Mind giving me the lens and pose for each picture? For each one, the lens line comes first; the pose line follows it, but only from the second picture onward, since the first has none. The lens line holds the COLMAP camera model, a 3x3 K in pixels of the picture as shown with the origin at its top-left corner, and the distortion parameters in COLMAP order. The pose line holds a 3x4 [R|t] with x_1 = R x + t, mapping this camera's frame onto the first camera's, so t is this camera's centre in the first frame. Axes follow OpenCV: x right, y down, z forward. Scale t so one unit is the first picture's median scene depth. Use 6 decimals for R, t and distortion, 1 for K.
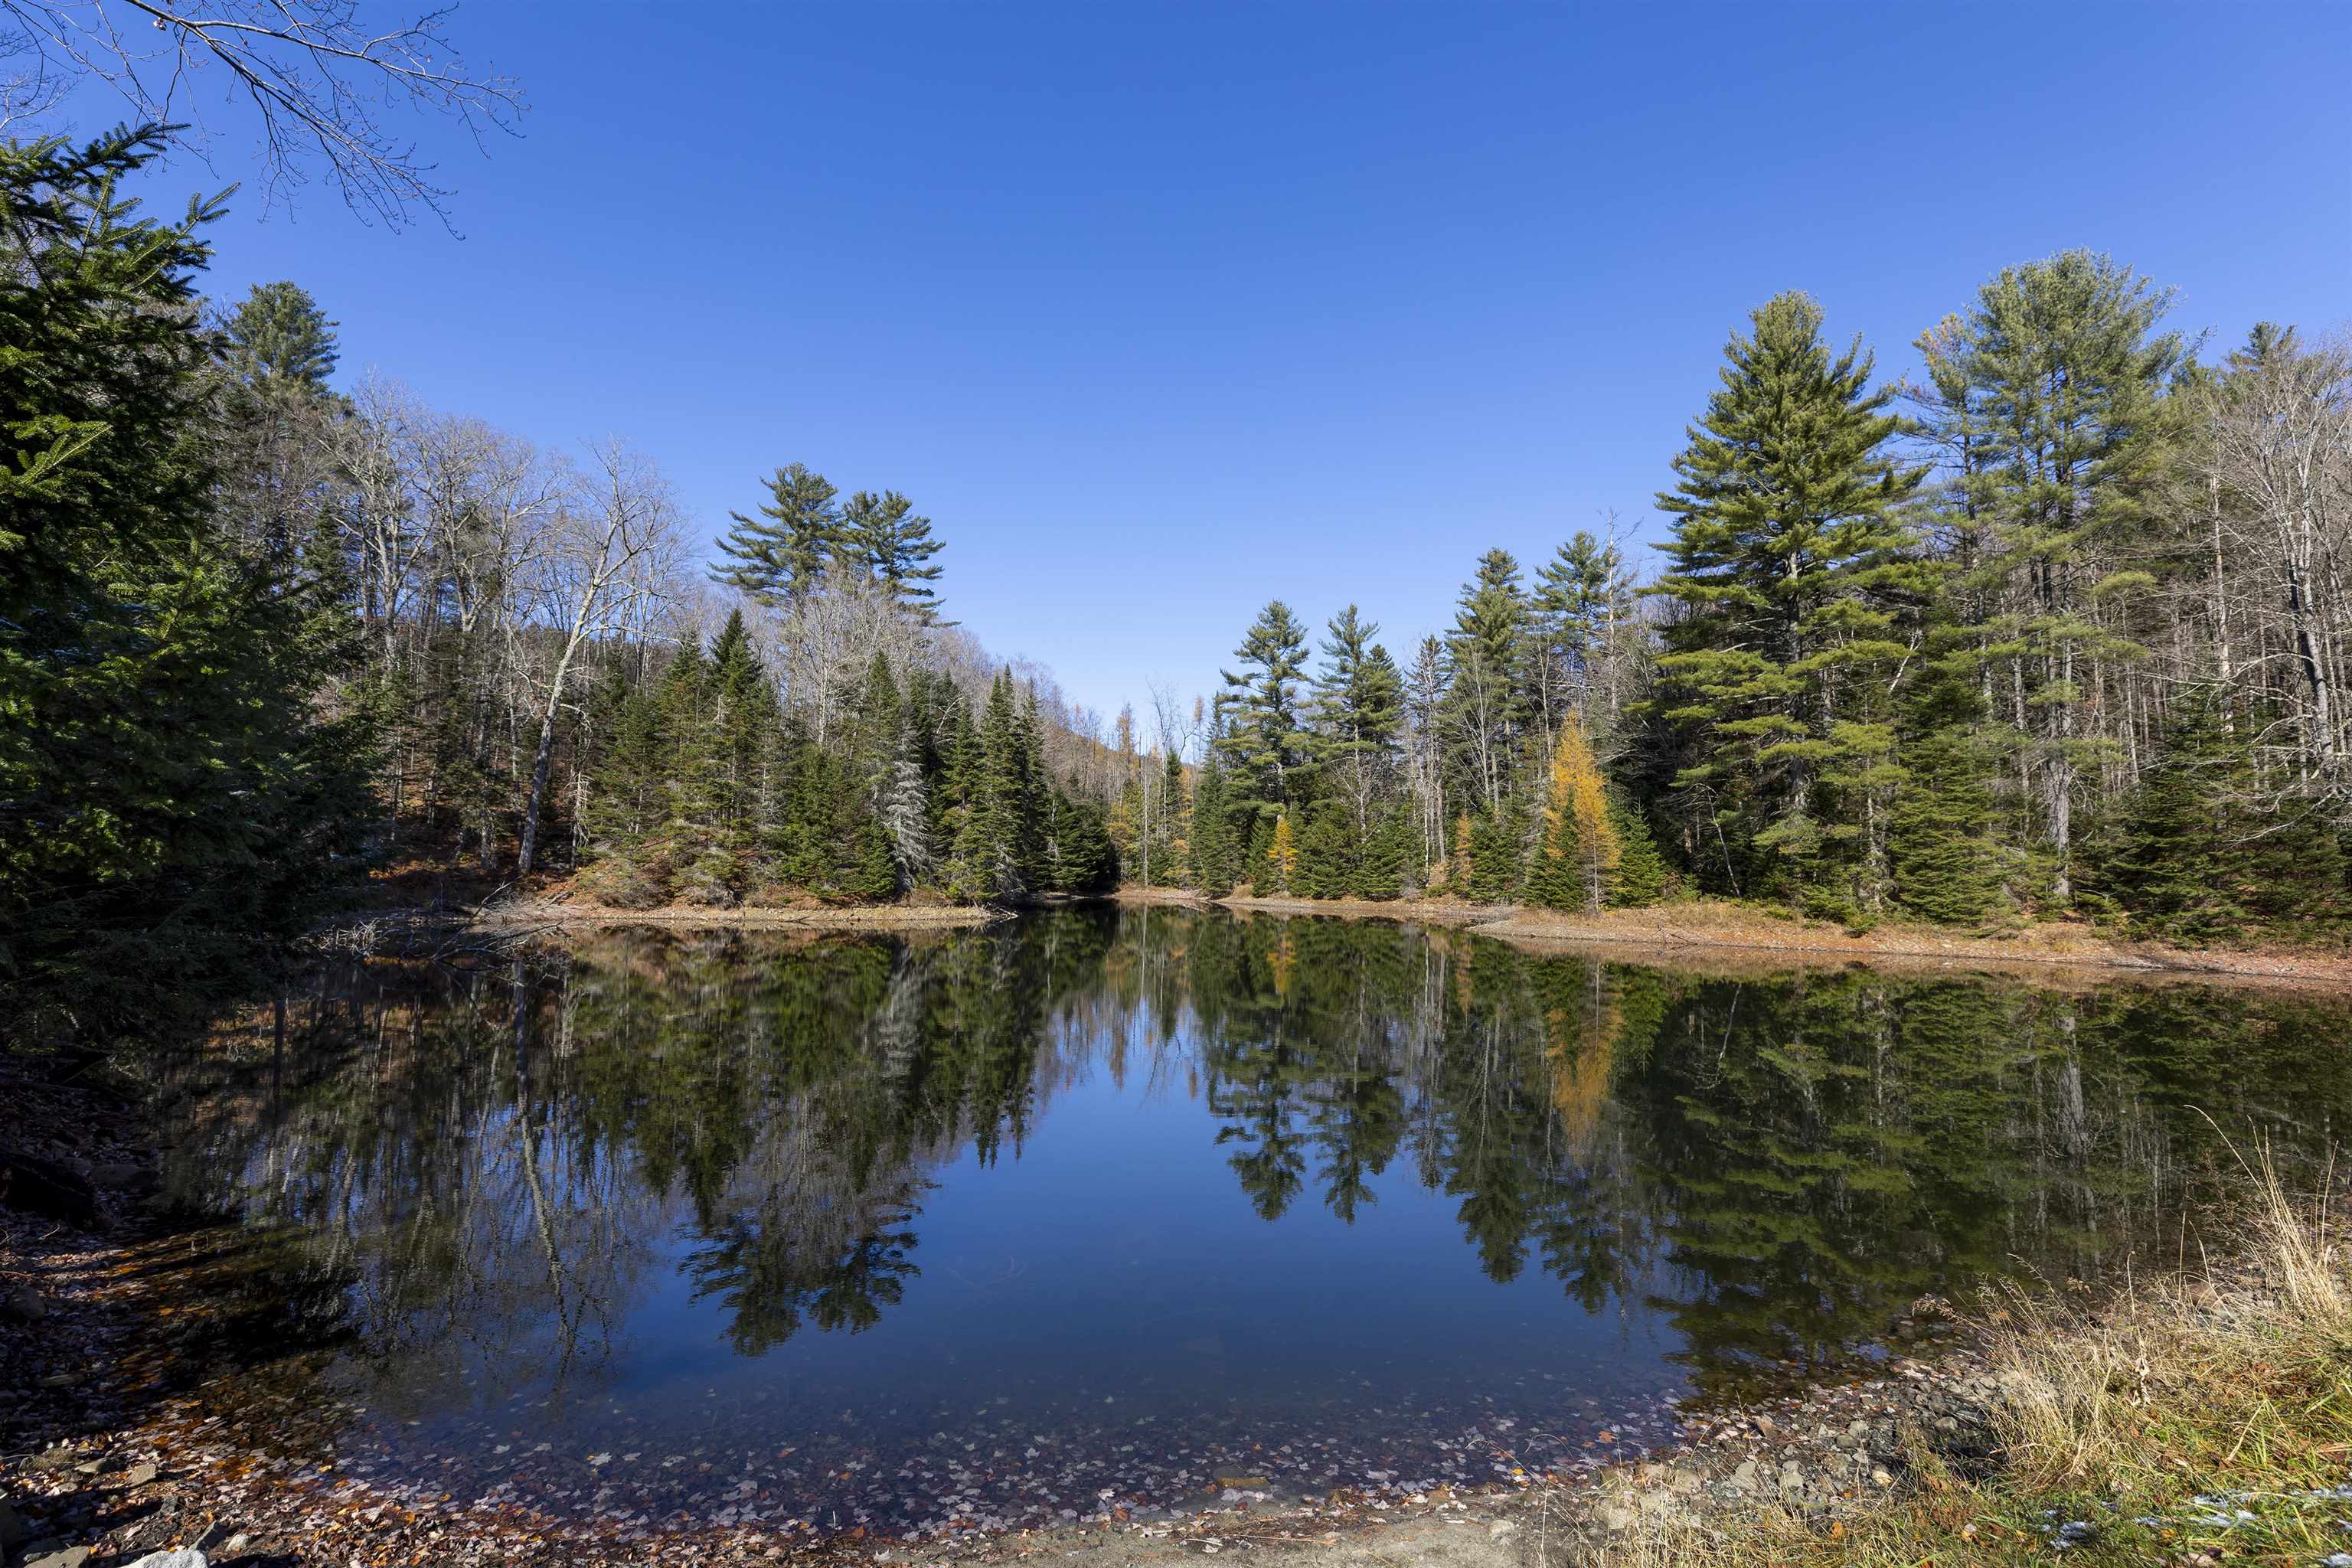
lens RADIAL K [[1067.4, 0, 1171.0], [0, 1067.4, 792.0], [0, 0, 1]] dist [0.004979, -0.001670]
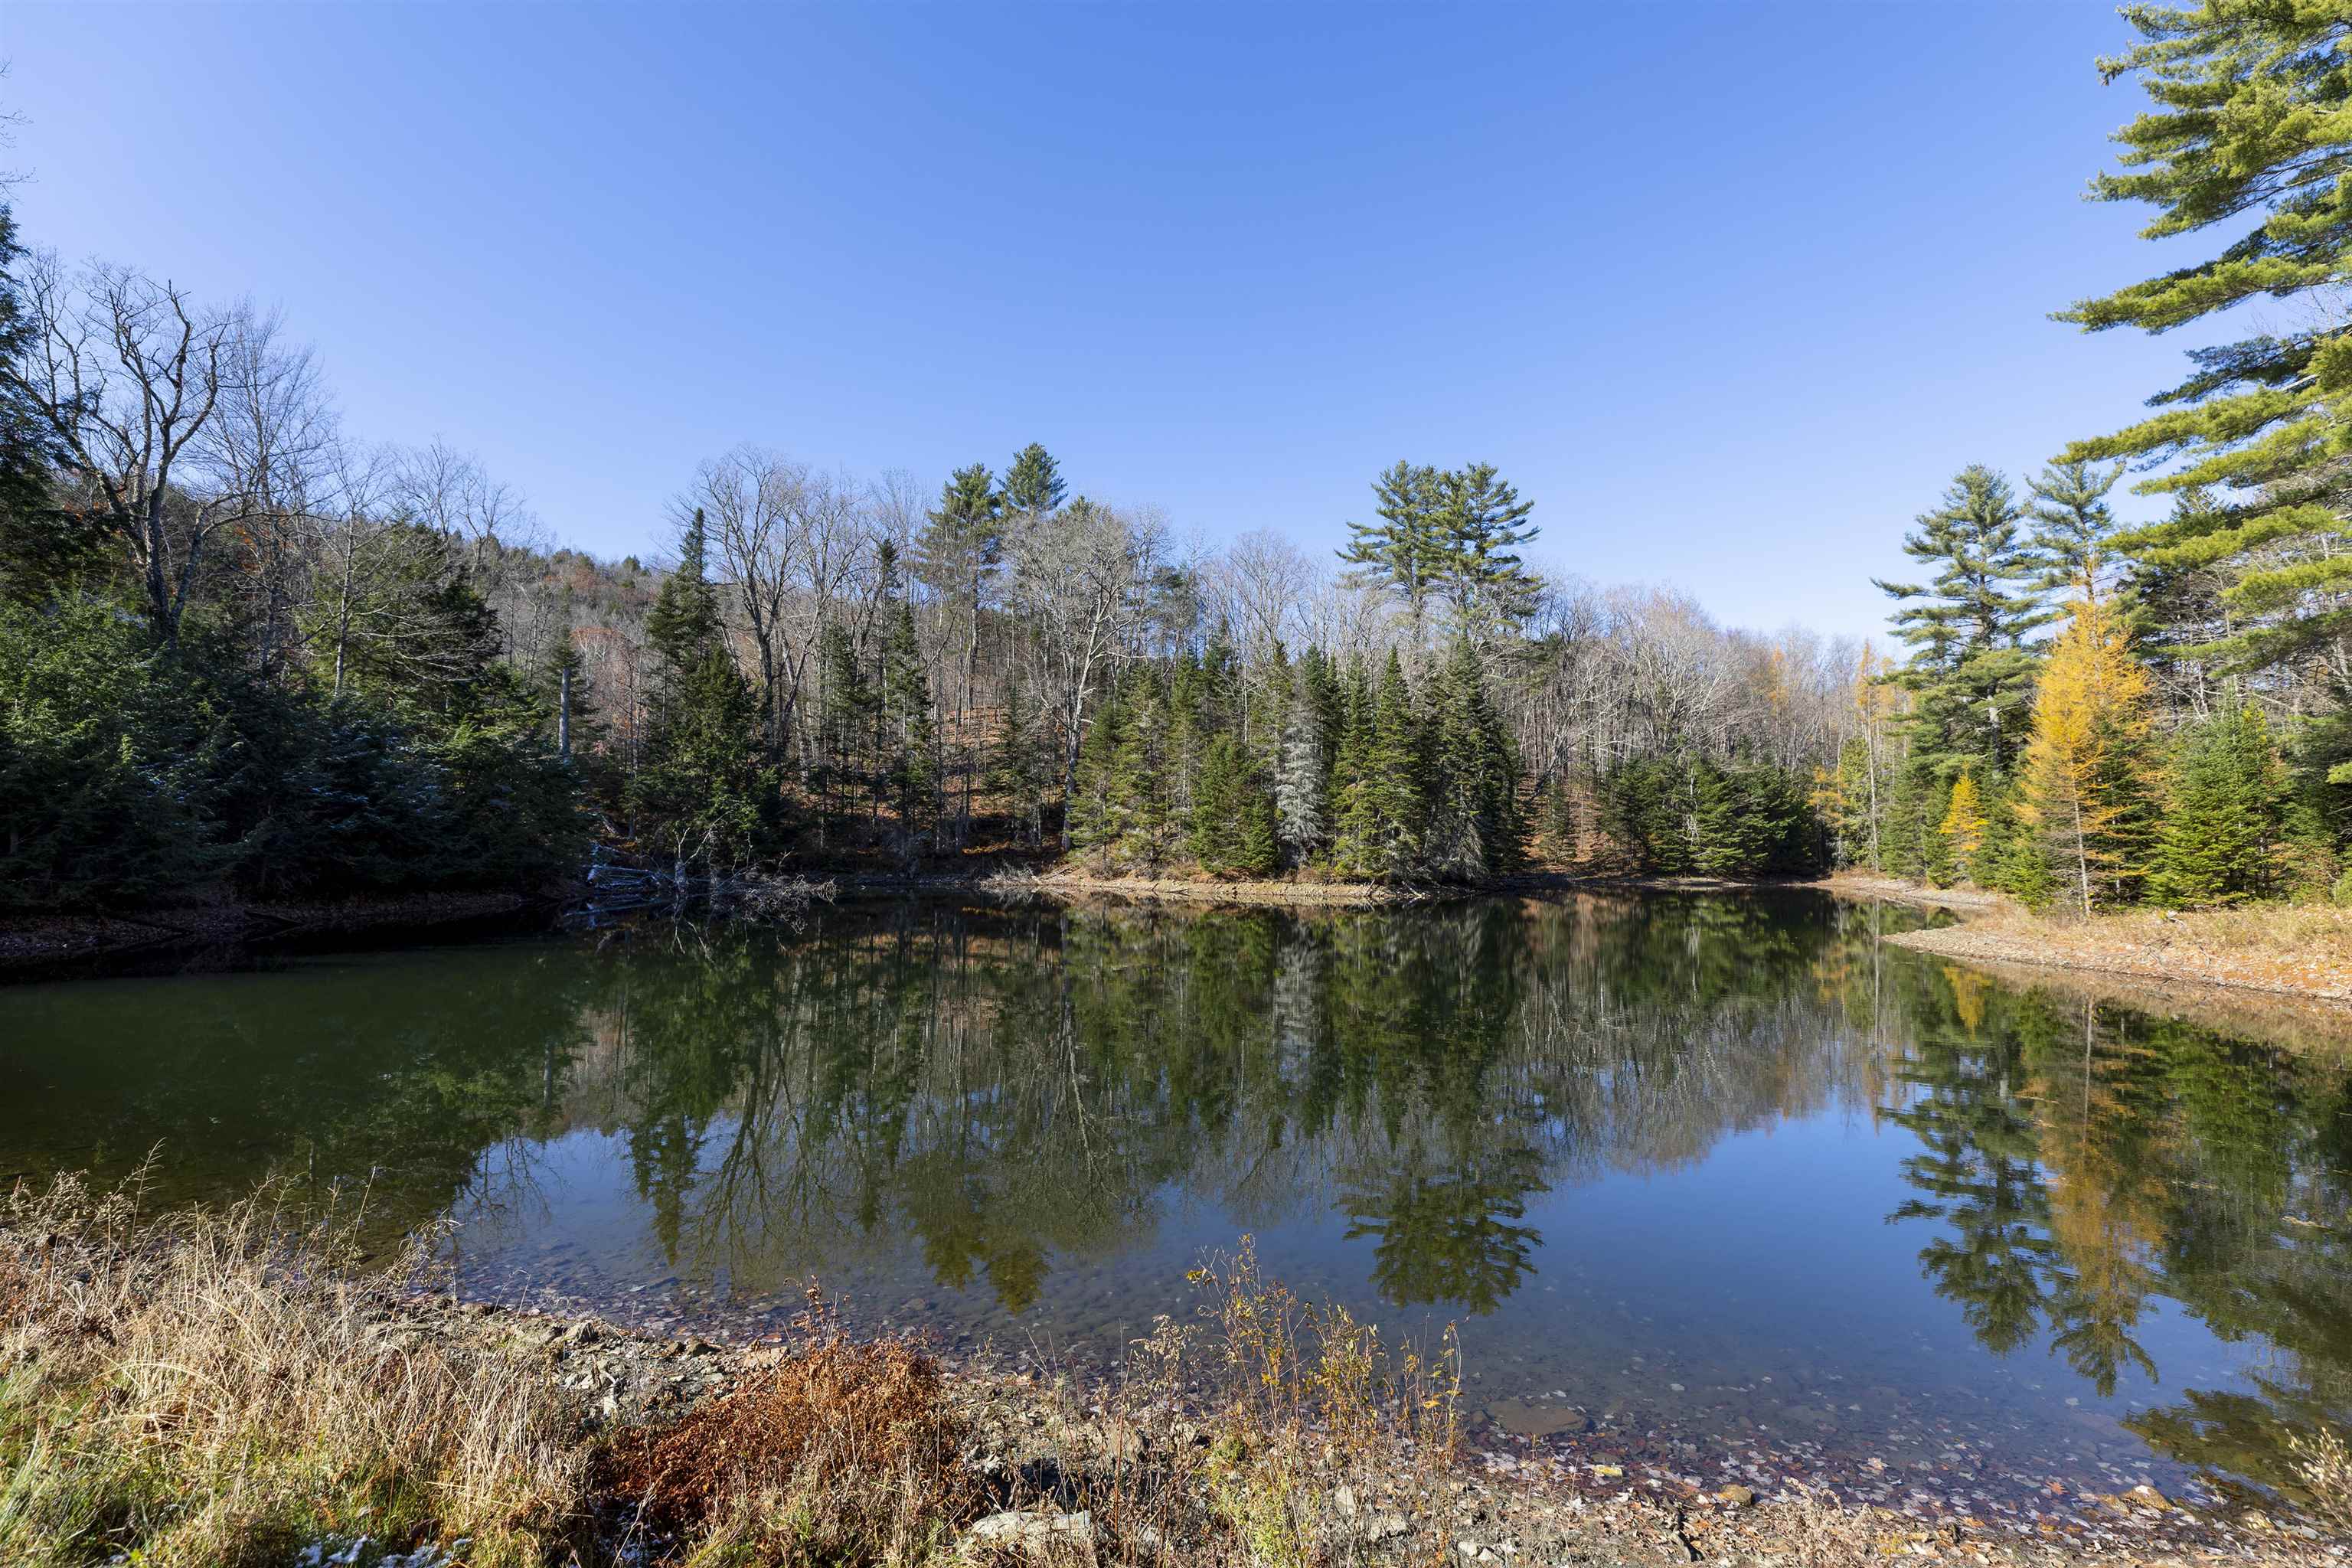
lens RADIAL K [[1067.4, 0, 1178.2], [0, 1067.4, 777.2], [0, 0, 1]] dist [0.004979, -0.001670]
pose [[0.668548, -0.053991, -0.741706, 0.431479], [0.052273, 0.998306, -0.025553, 0.025439], [0.741830, -0.021687, 0.670238, 0.223434]]
